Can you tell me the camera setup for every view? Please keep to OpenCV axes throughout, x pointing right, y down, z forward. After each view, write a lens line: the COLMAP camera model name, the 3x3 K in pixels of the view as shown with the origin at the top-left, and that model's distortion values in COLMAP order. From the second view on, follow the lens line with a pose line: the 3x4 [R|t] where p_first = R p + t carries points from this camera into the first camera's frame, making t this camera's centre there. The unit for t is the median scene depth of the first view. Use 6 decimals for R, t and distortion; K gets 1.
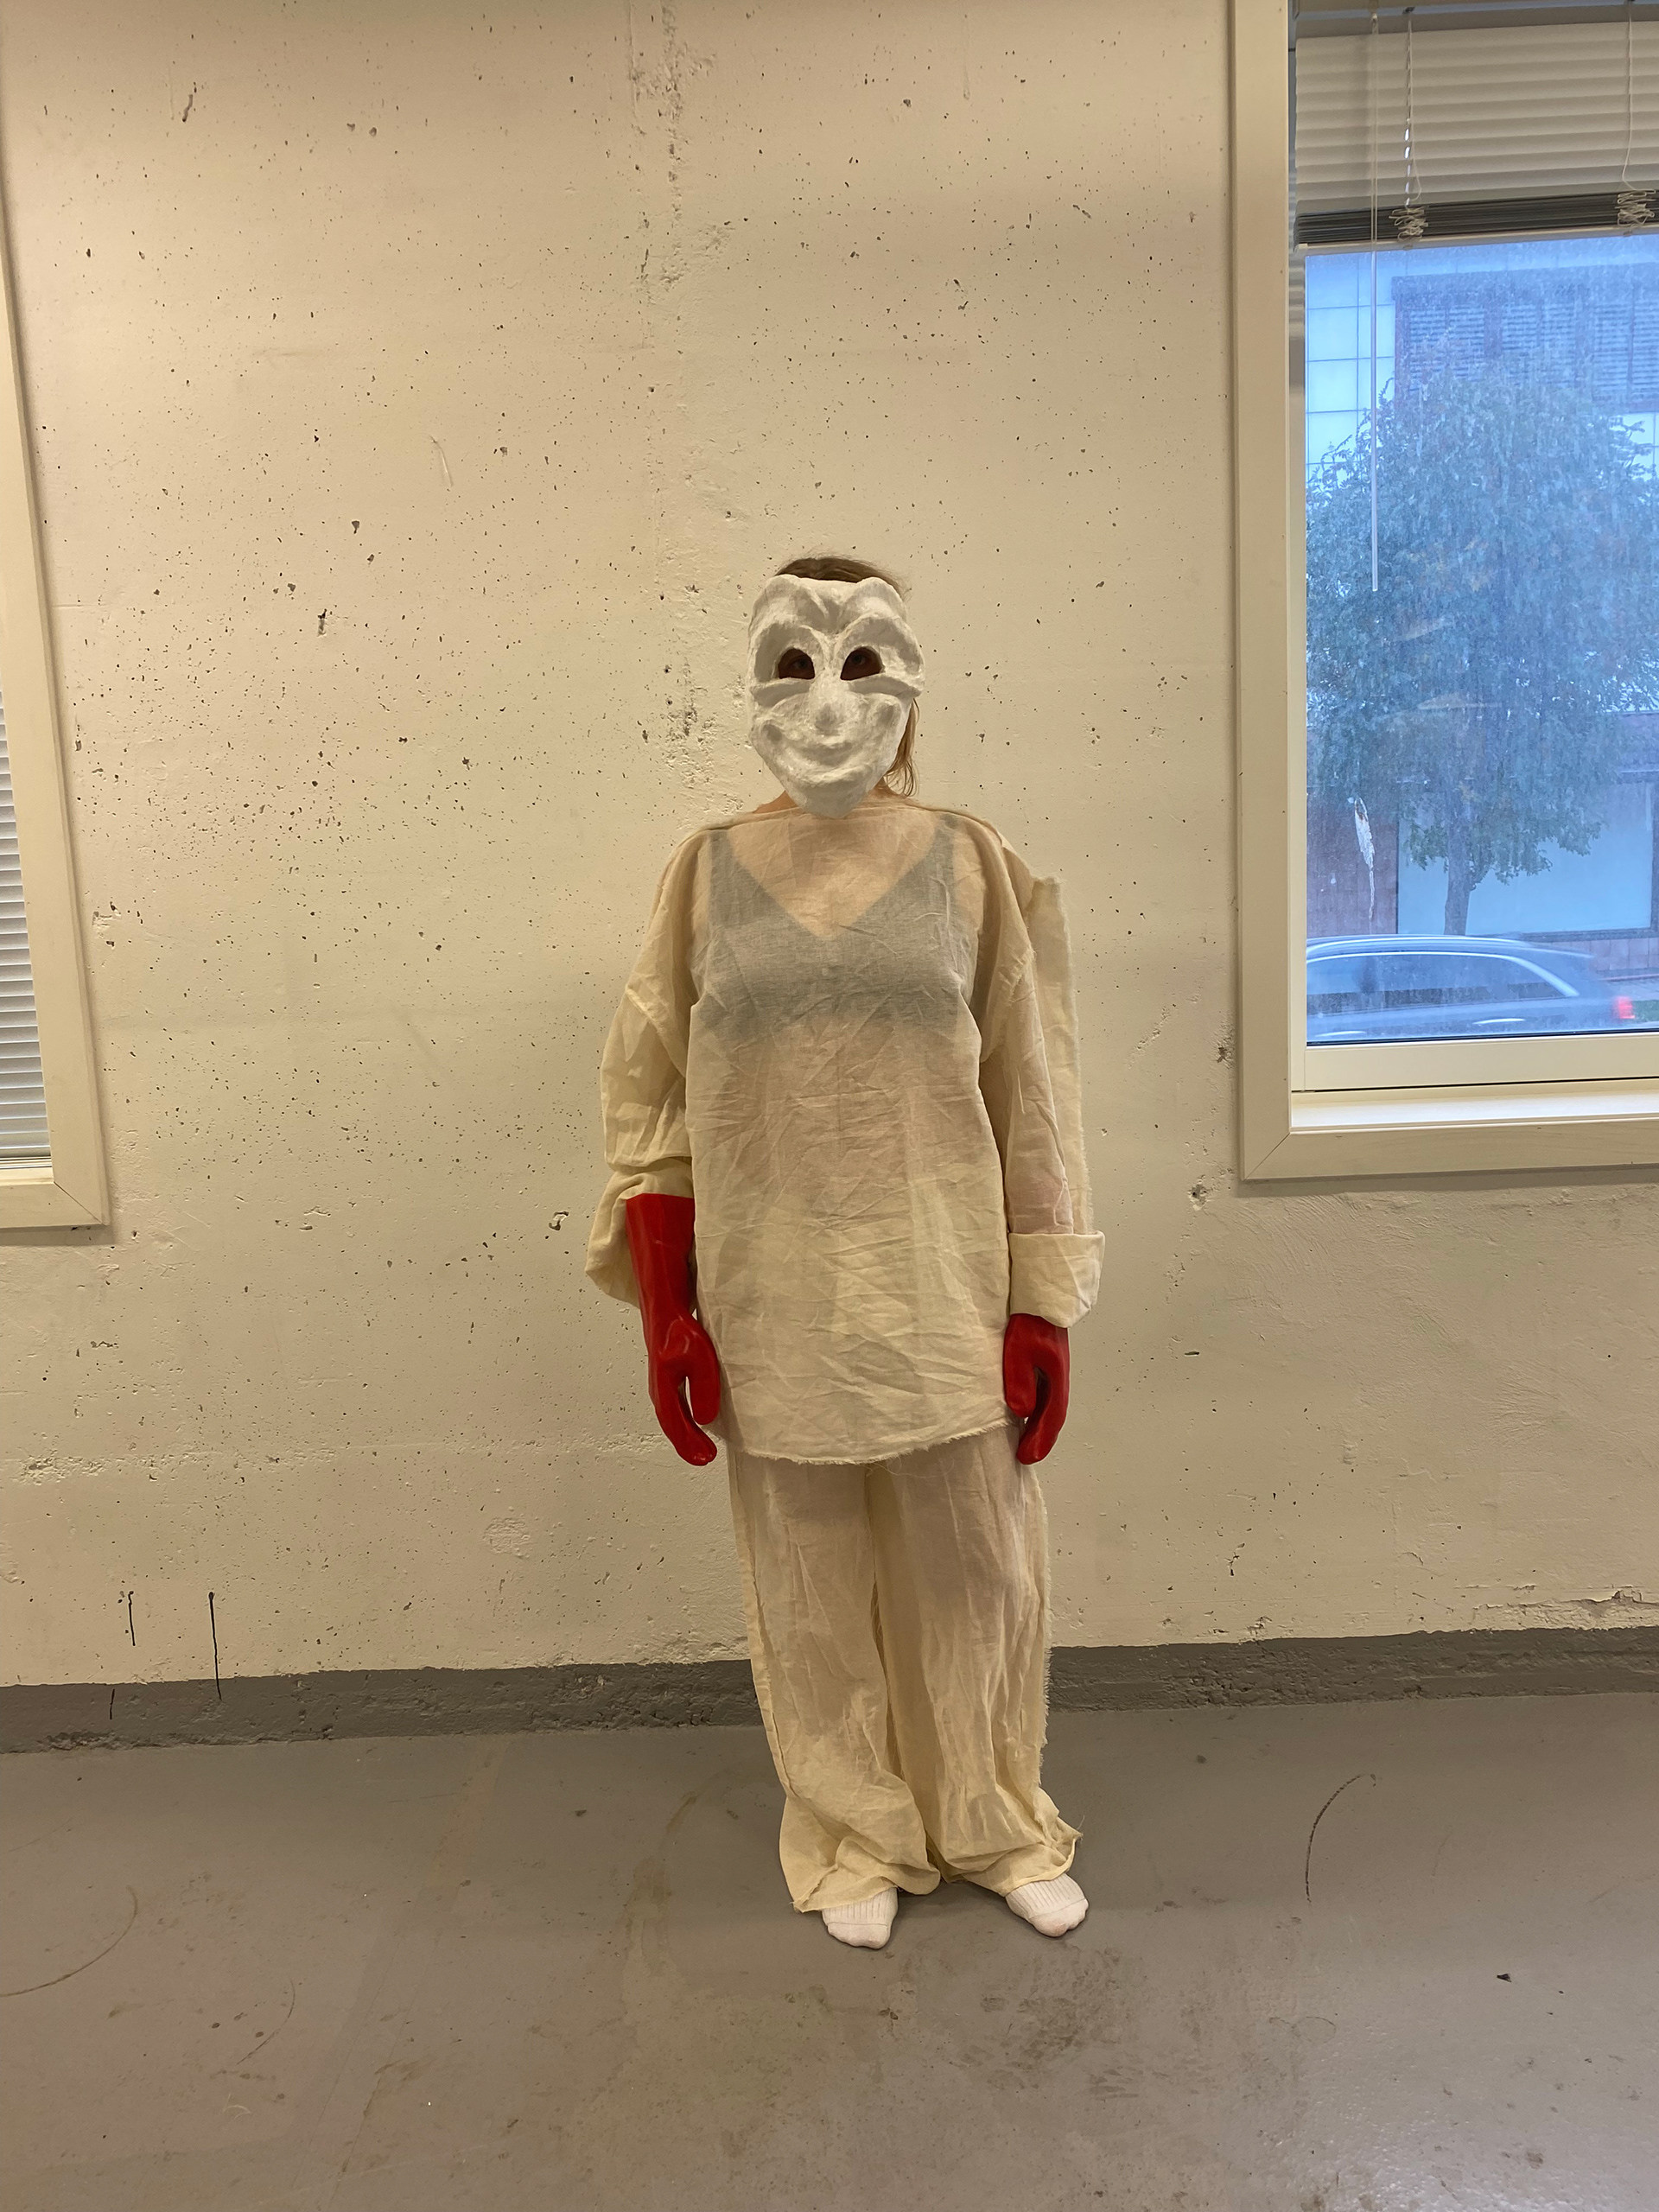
lens RADIAL K [[1686.6, 0, 833.5], [0, 1686.6, 1094.9], [0, 0, 1]] dist [0.015781, -0.004372]
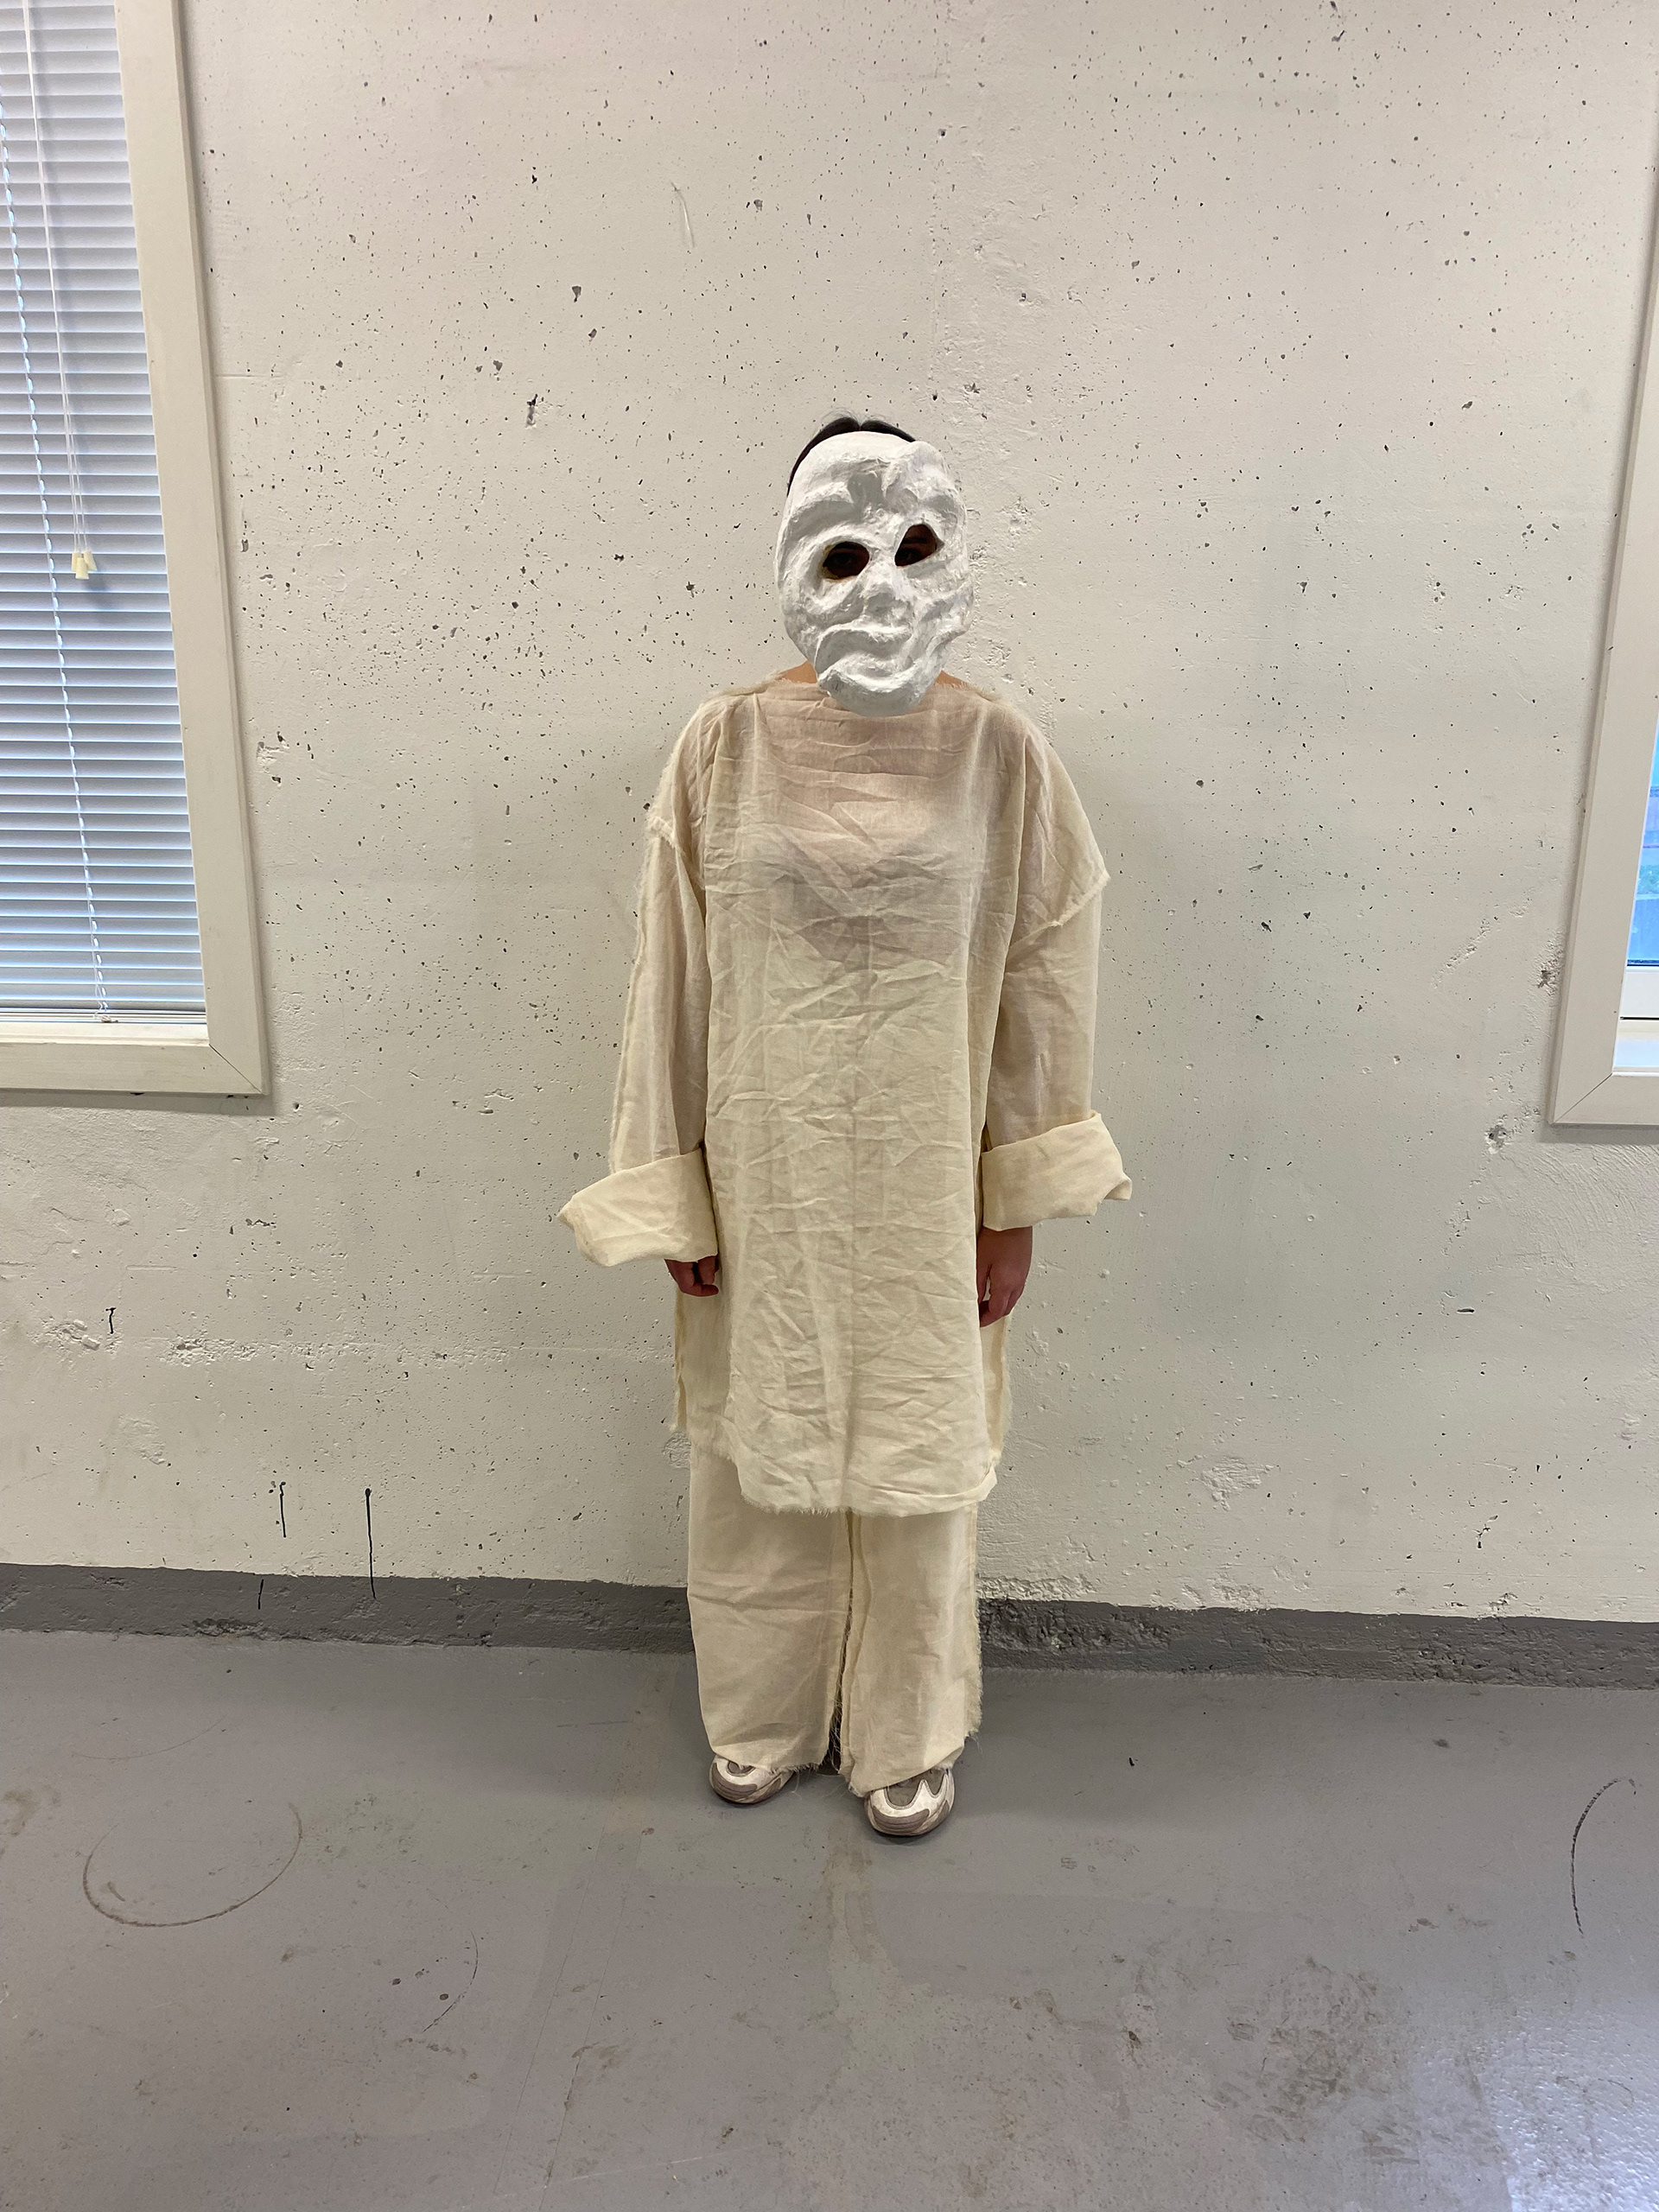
lens RADIAL K [[1686.6, 0, 827.7], [0, 1686.6, 1112.8], [0, 0, 1]] dist [0.015781, -0.004372]
pose [[0.997709, 0.059706, -0.031808, -0.105553], [-0.055301, 0.990630, 0.124874, -0.044367], [0.038966, -0.122829, 0.991663, 0.121238]]
